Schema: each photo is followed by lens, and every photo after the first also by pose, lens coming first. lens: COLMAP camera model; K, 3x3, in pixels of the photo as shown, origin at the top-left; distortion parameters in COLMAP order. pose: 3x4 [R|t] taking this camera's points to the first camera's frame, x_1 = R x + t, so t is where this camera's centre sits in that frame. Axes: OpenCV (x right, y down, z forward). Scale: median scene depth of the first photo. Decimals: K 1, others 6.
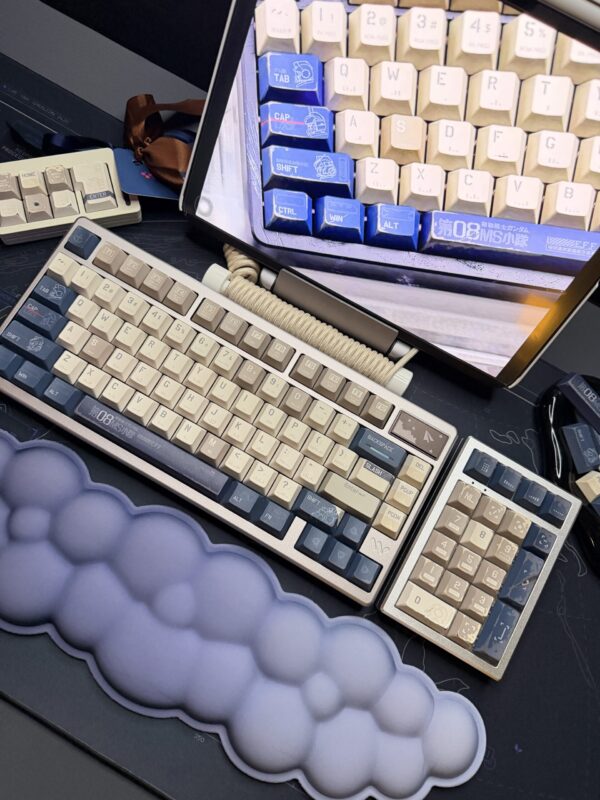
lens RADIAL K [[571.3, 0, 296.5], [0, 571.3, 398.1], [0, 0, 1]] dist [0.064399, -0.118245]
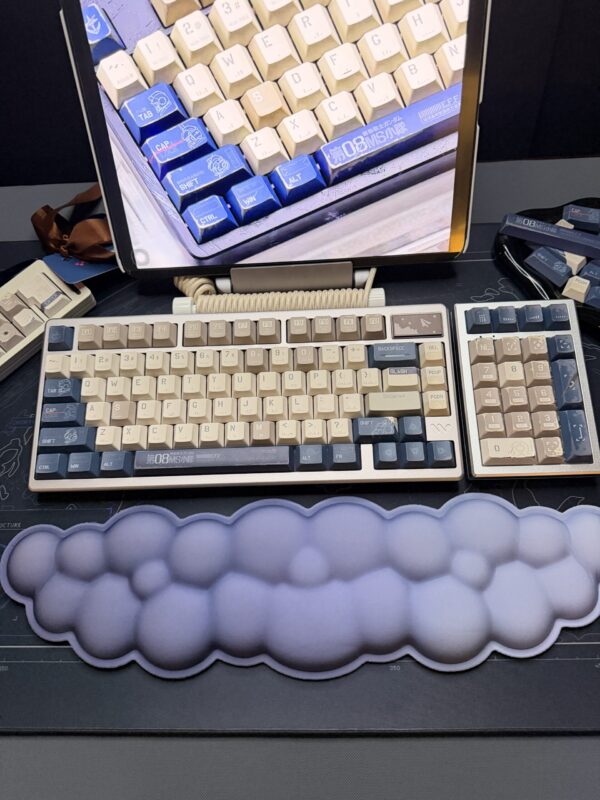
lens RADIAL K [[571.8, 0, 303.3], [0, 571.8, 401.4], [0, 0, 1]] dist [0.090213, -0.176231]
pose [[0.852686, -0.520152, 0.048674, -0.101137], [0.522418, 0.849413, -0.074673, 0.157858], [-0.002503, 0.089100, 0.996020, -0.079771]]
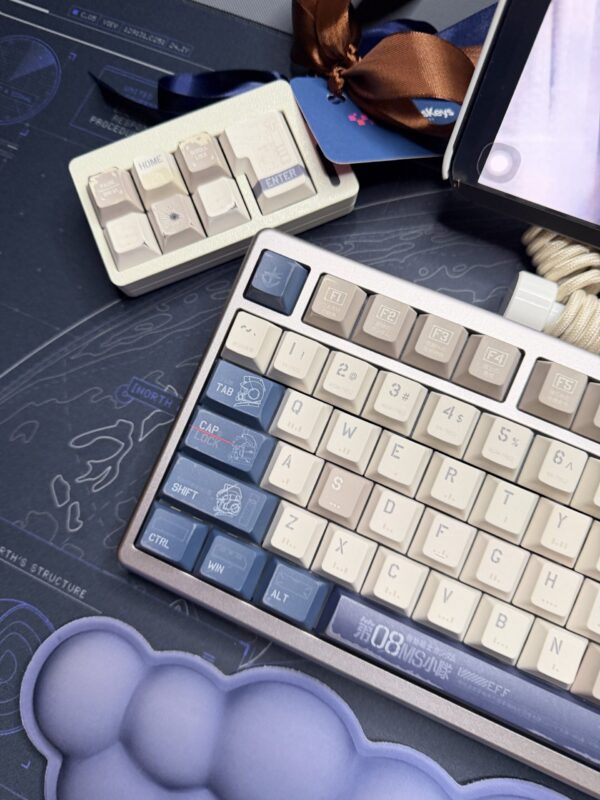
lens RADIAL K [[597.0, 0, 300.0], [0, 597.0, 400.0], [0, 0, 1]] dist [0.054116, -0.139163]
pose [[0.979467, -0.118839, -0.162854, -0.290931], [0.136612, 0.985293, 0.102637, -0.229008], [0.148262, -0.122778, 0.981297, 0.492887]]
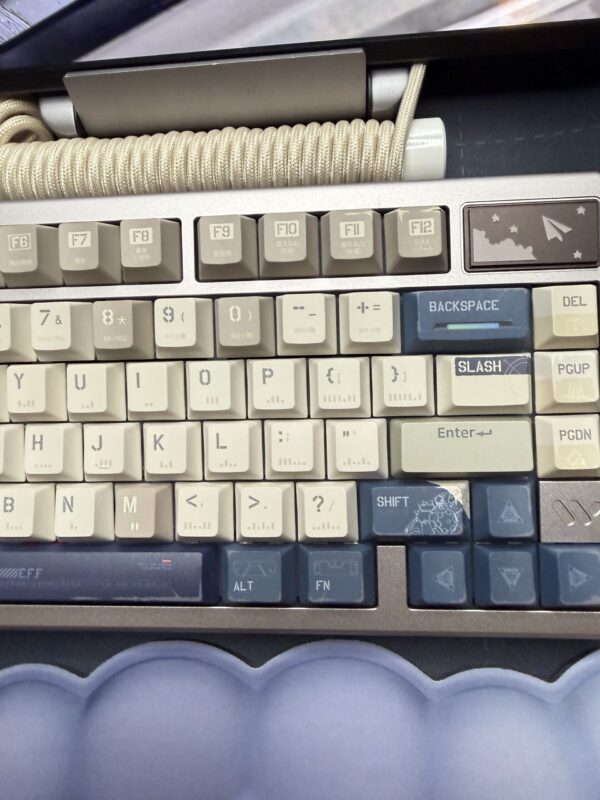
lens RADIAL K [[589.2, 0, 298.0], [0, 589.2, 352.2], [0, 0, 1]] dist [-0.004205, 0.009113]
pose [[0.845759, -0.517457, -0.130119, 0.083104], [0.532485, 0.834077, 0.144135, -0.017943], [0.033946, -0.191190, 0.980966, 0.566283]]
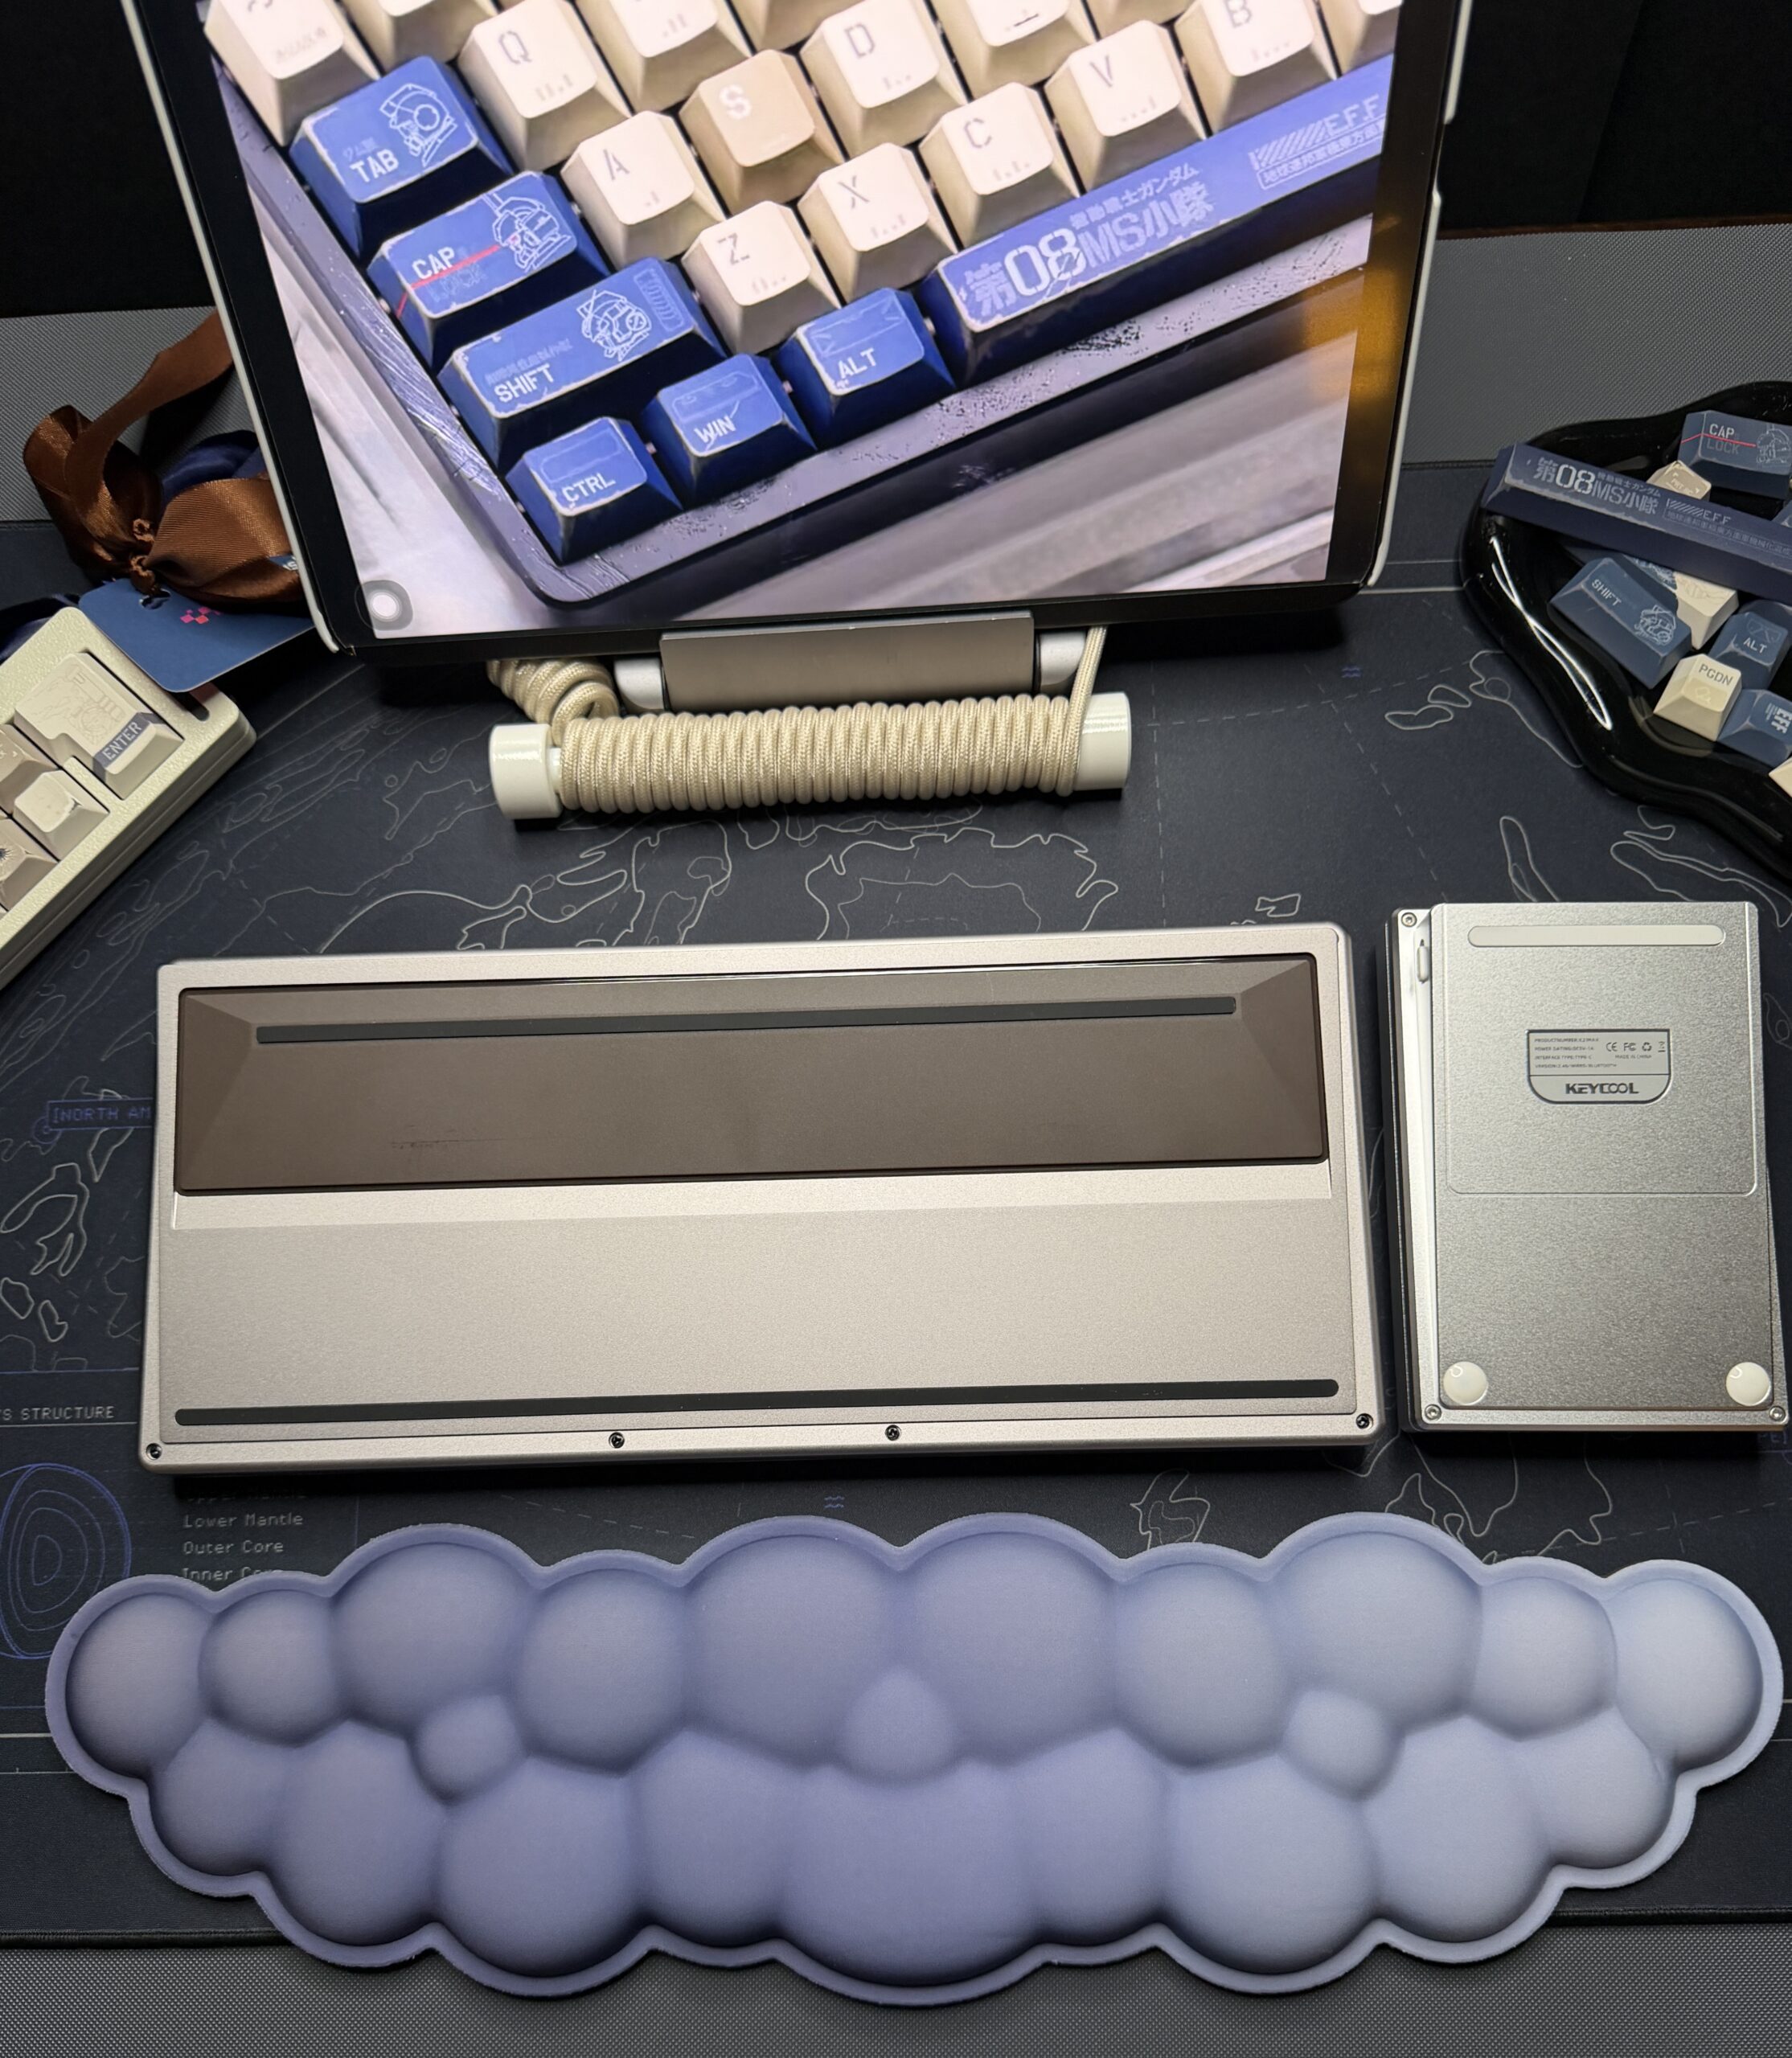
lens RADIAL K [[1721.6, 0, 899.2], [0, 1721.6, 1196.9], [0, 0, 1]] dist [0.005587, -0.016340]
pose [[0.846296, -0.530145, -0.052236, -0.031503], [0.532174, 0.836963, 0.127604, 0.008821], [-0.023929, -0.135790, 0.990449, -0.127486]]
